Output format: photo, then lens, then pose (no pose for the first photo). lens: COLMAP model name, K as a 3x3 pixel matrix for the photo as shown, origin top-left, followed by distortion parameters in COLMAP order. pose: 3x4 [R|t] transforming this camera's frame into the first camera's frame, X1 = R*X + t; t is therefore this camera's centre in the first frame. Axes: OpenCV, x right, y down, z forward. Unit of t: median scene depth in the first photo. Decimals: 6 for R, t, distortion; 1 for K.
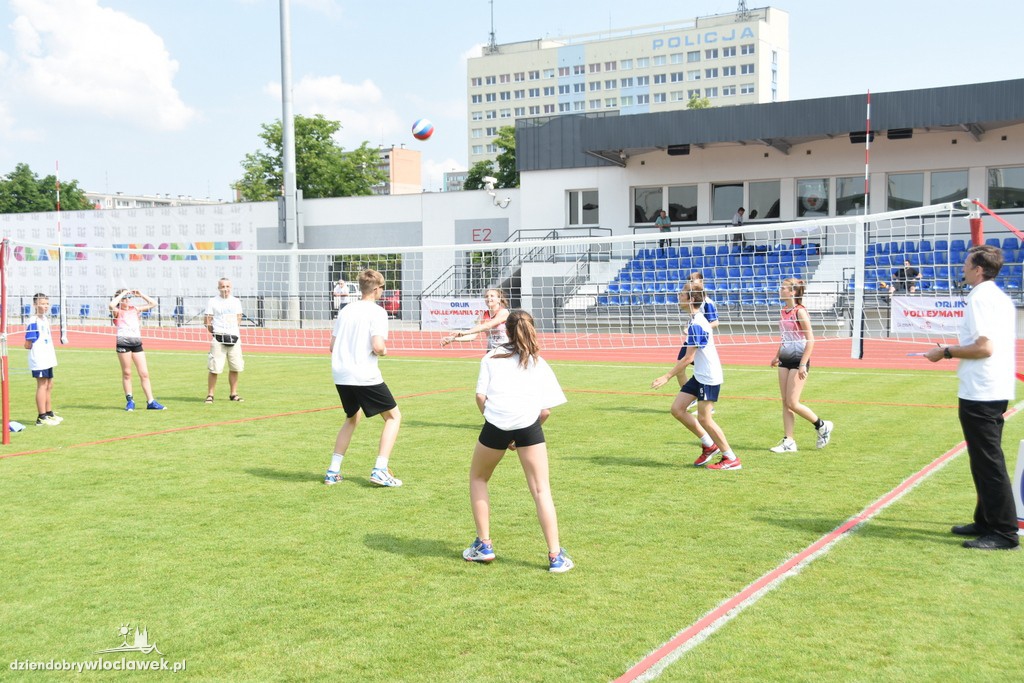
lens RADIAL K [[1199.6, 0, 499.9], [0, 1199.6, 354.2], [0, 0, 1]] dist [0.073418, 0.000000]
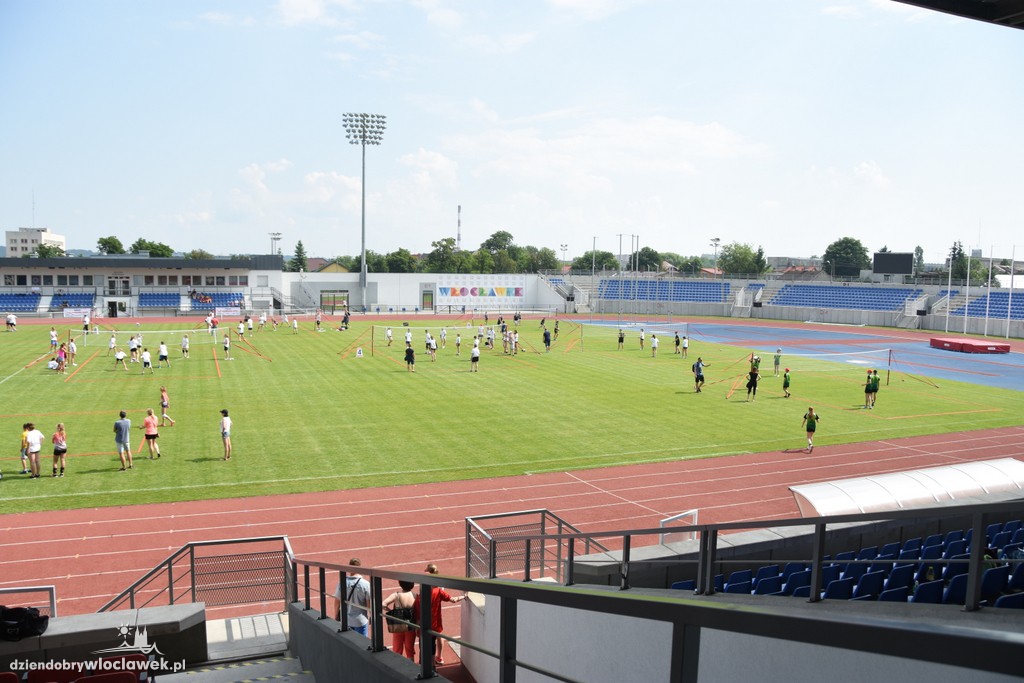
lens RADIAL K [[816.6, 0, 518.3], [0, 816.6, 353.3], [0, 0, 1]] dist [-0.157289, 0.124374]
pose [[0.621178, -0.060530, 0.781328, -0.734544], [0.026720, 0.998069, 0.056078, -0.001184], [-0.783214, -0.013957, 0.621596, -1.709126]]
